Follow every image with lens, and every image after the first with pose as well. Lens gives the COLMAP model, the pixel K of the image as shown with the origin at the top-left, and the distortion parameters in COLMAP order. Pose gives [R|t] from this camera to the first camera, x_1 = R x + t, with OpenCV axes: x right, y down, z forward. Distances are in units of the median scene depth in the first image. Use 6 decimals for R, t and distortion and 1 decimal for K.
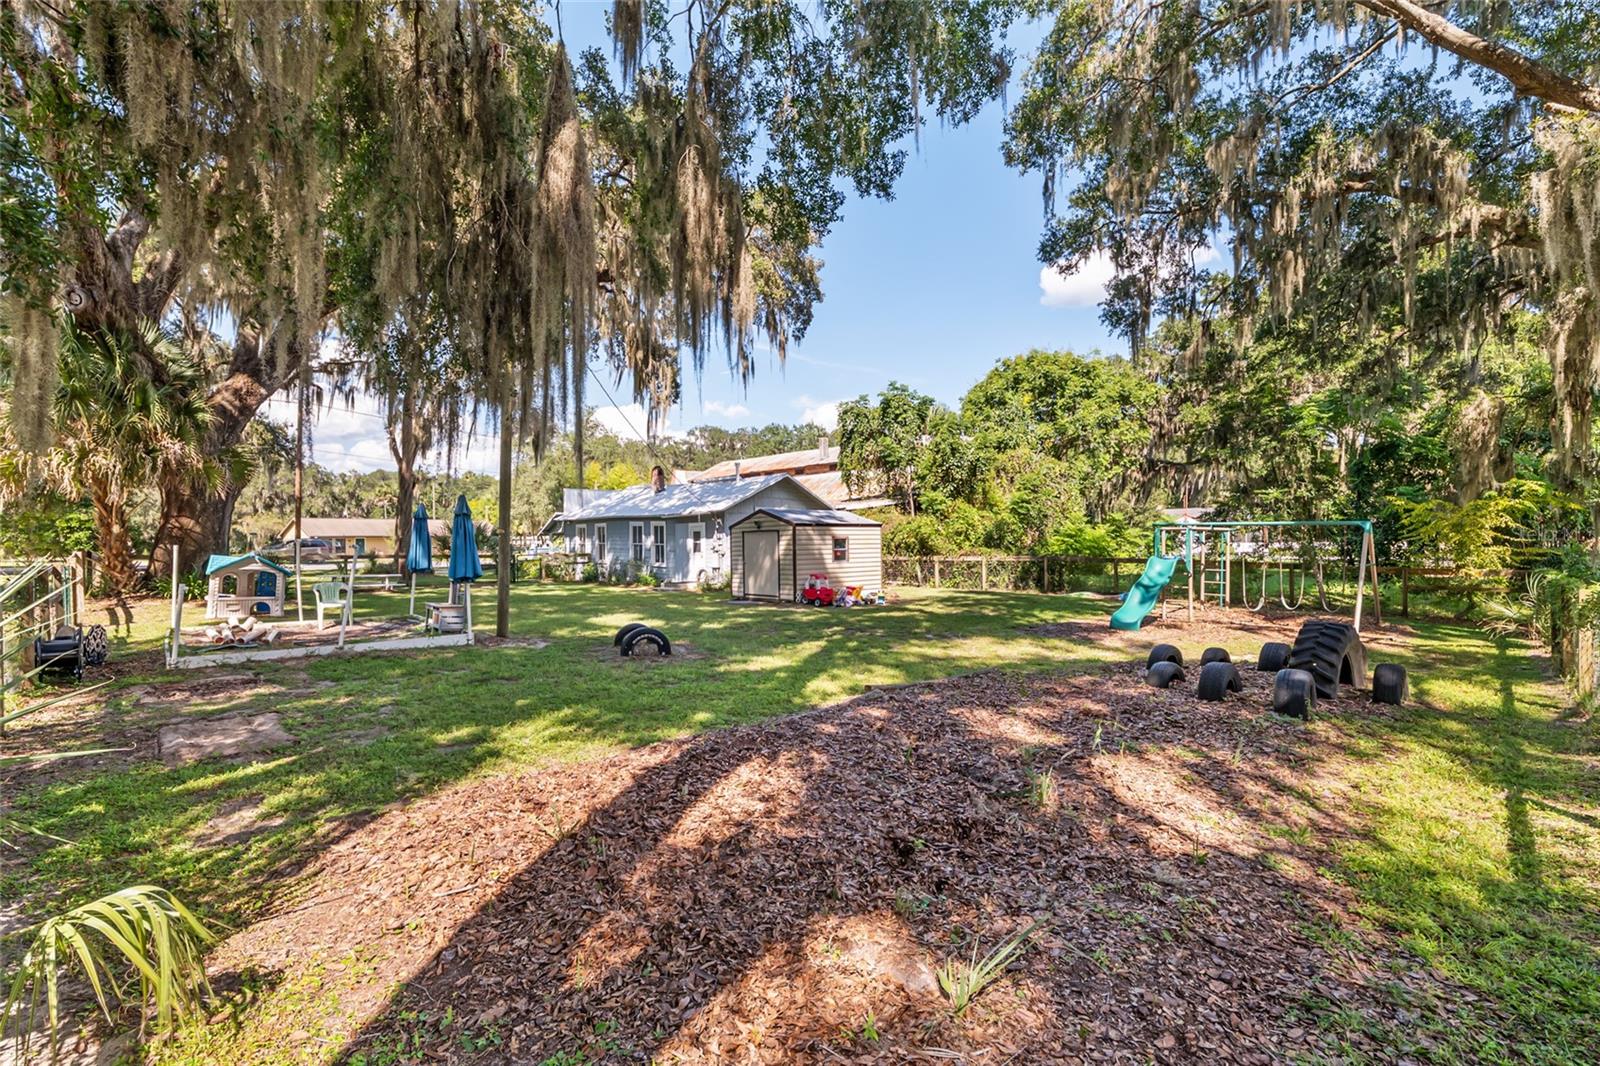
lens RADIAL K [[700.2, 0, 806.1], [0, 700.2, 519.4], [0, 0, 1]] dist [-0.001050, 0.000032]
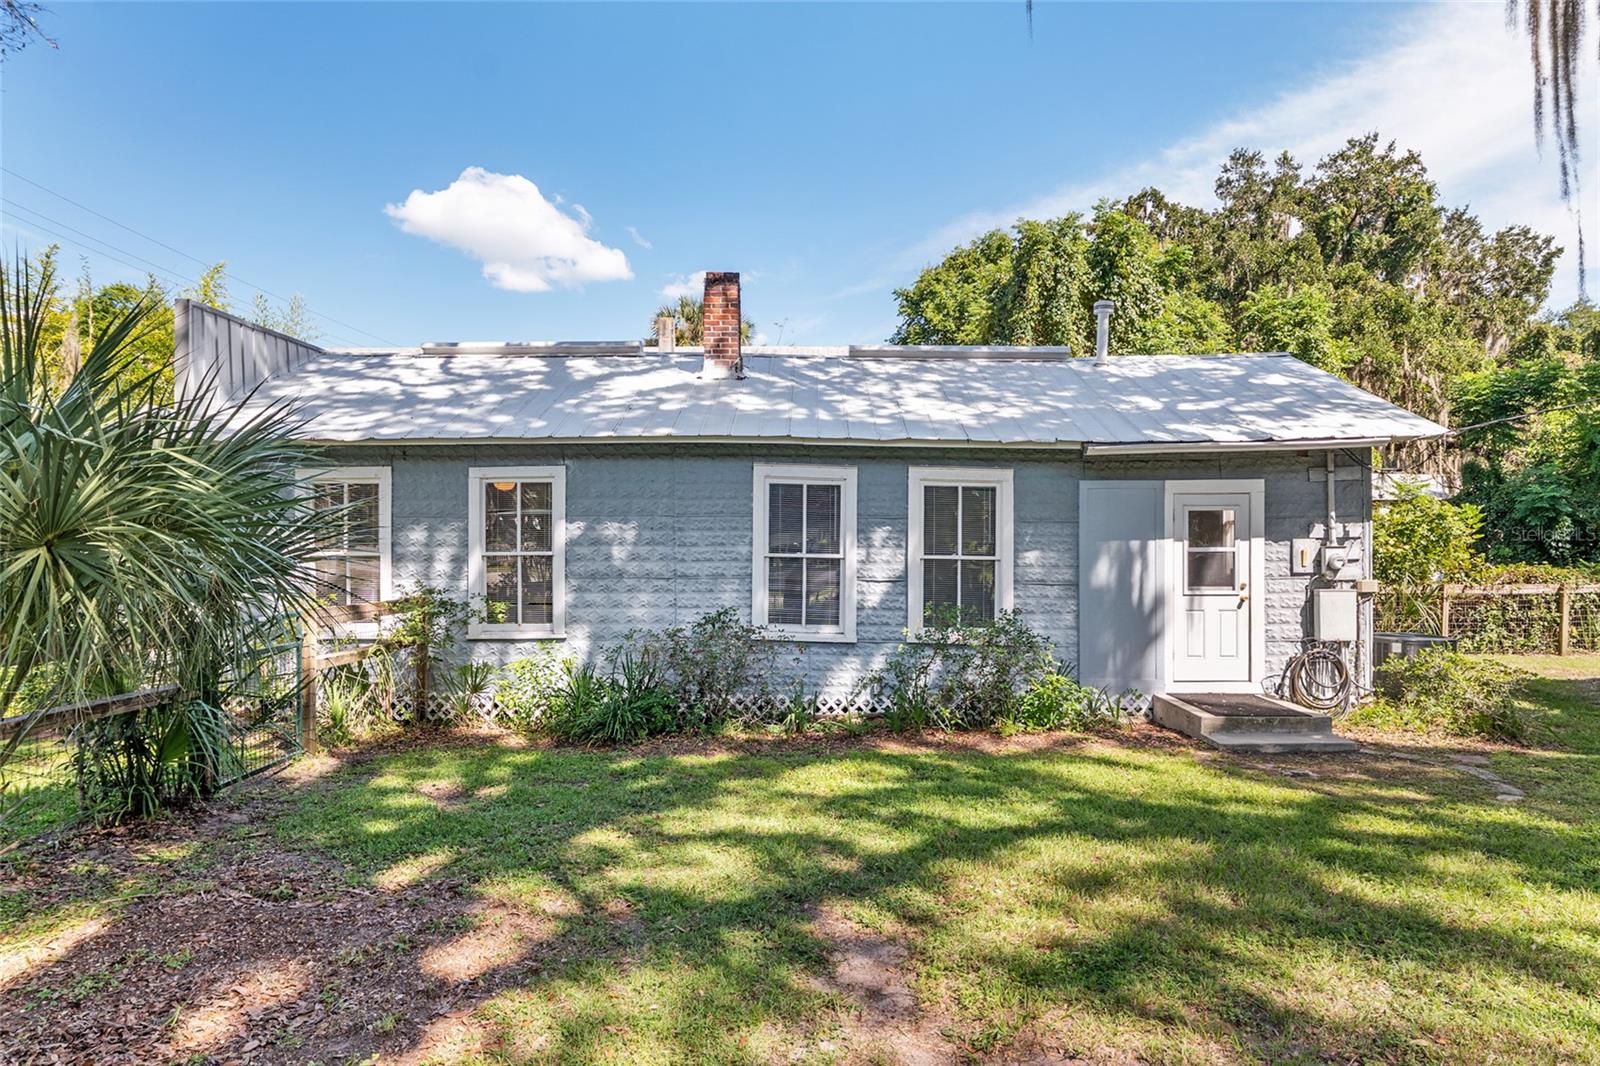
lens RADIAL K [[924.0, 0, 797.2], [0, 924.0, 558.5], [0, 0, 1]] dist [-0.000165, -0.000608]
pose [[0.712337, 0.002595, 0.701833, -0.500888], [-0.027605, 0.999323, 0.024323, 0.029728], [-0.701295, -0.036700, 0.711926, 0.800732]]
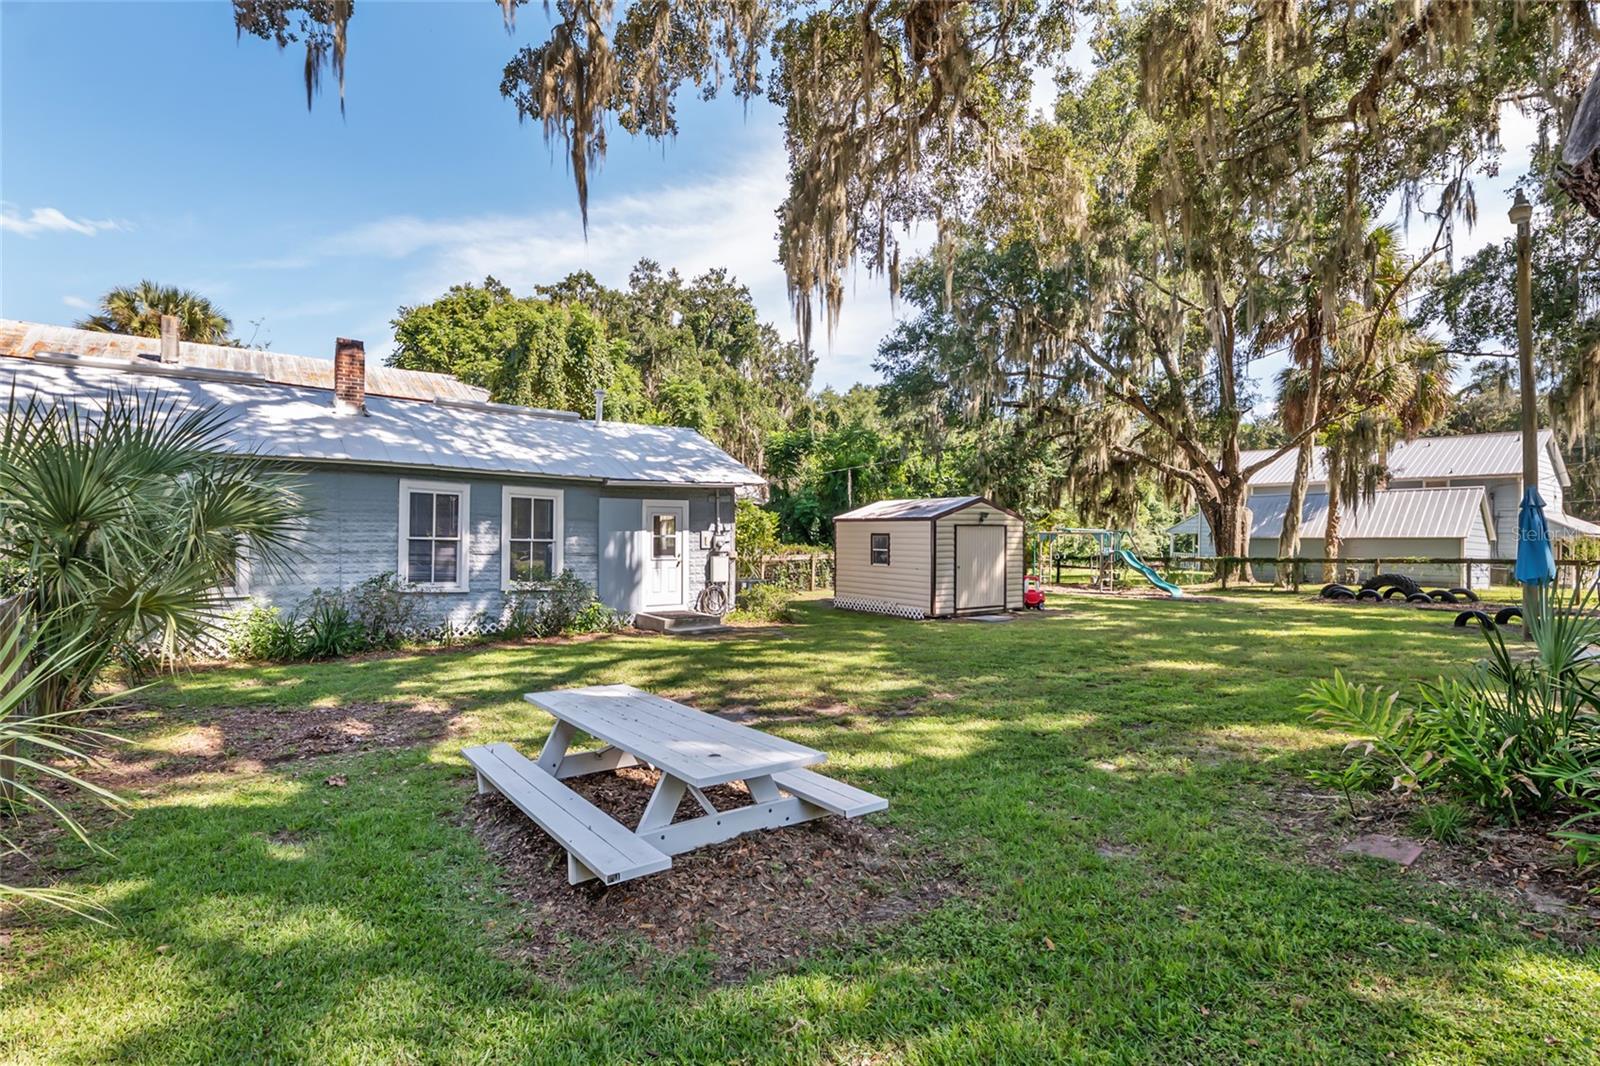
lens RADIAL K [[779.6, 0, 798.8], [0, 779.6, 539.1], [0, 0, 1]] dist [0.003028, 0.000331]
pose [[0.130314, 0.005868, 0.991455, -0.689637], [-0.039128, 0.999234, -0.000772, 0.029184], [-0.990700, -0.038694, 0.130443, 0.769944]]
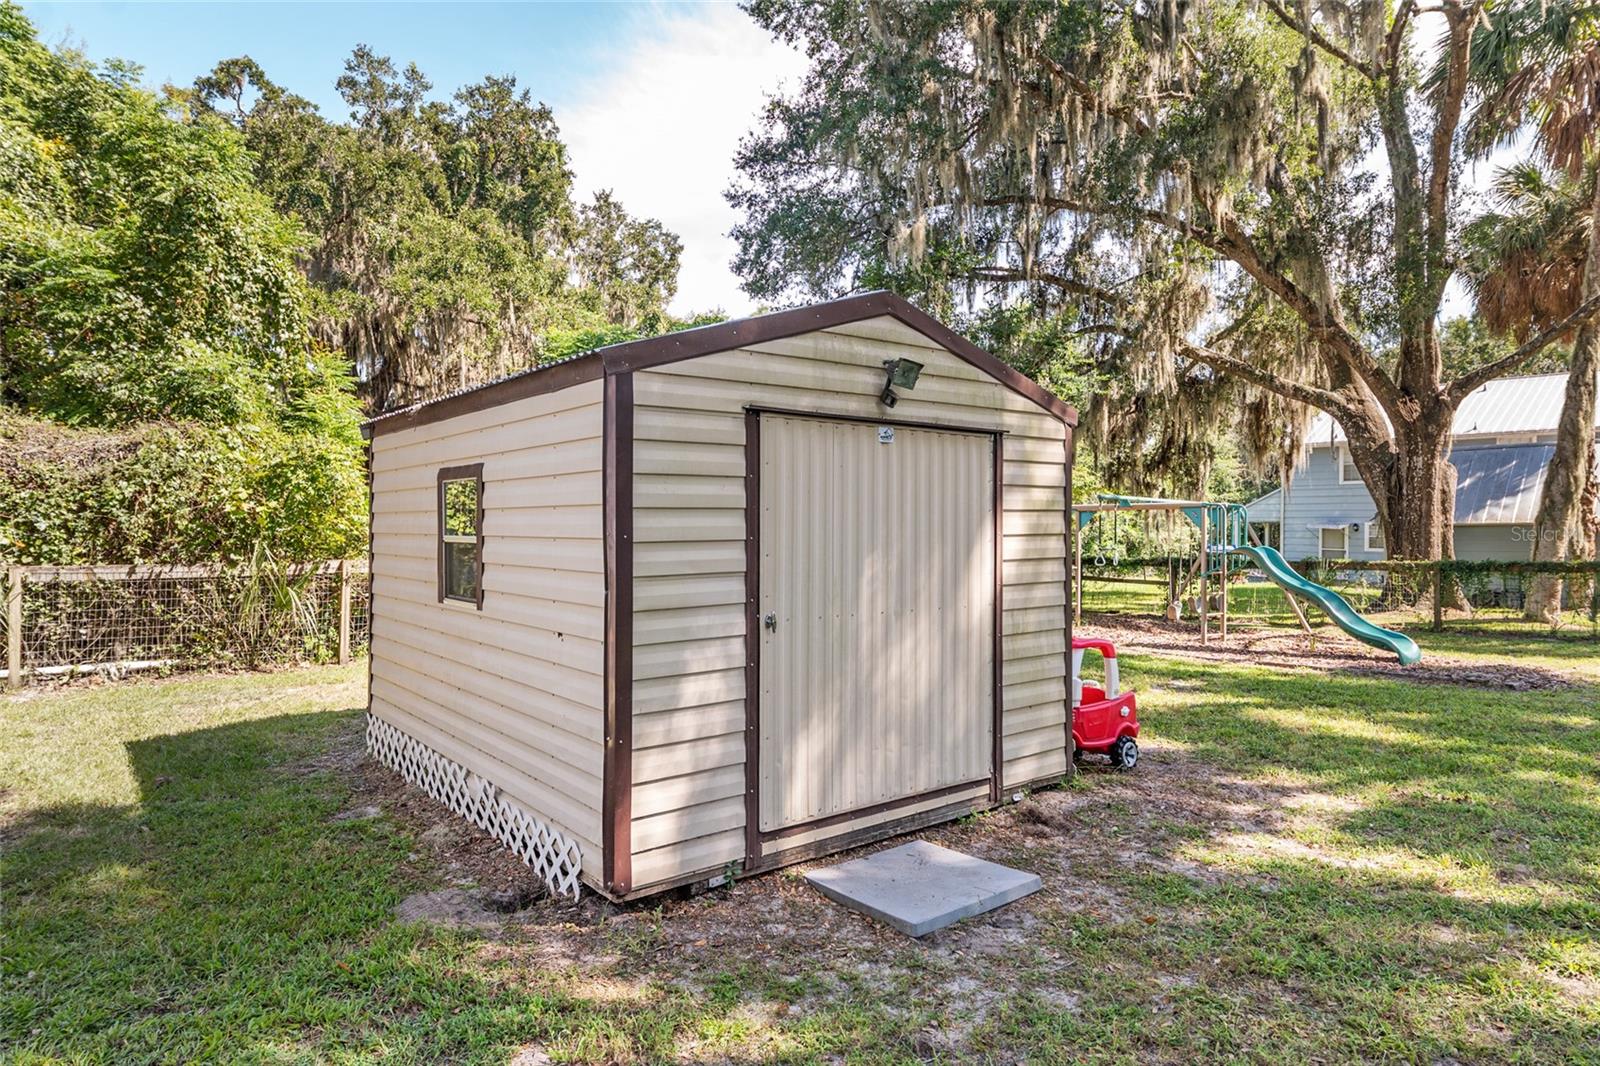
lens RADIAL K [[952.5, 0, 791.9], [0, 952.5, 526.1], [0, 0, 1]] dist [-0.000157, -0.001041]
pose [[0.059851, 0.017106, 0.998061, -0.211226], [-0.037638, 0.999181, -0.014868, 0.032892], [-0.997497, -0.036675, 0.060446, 0.712478]]
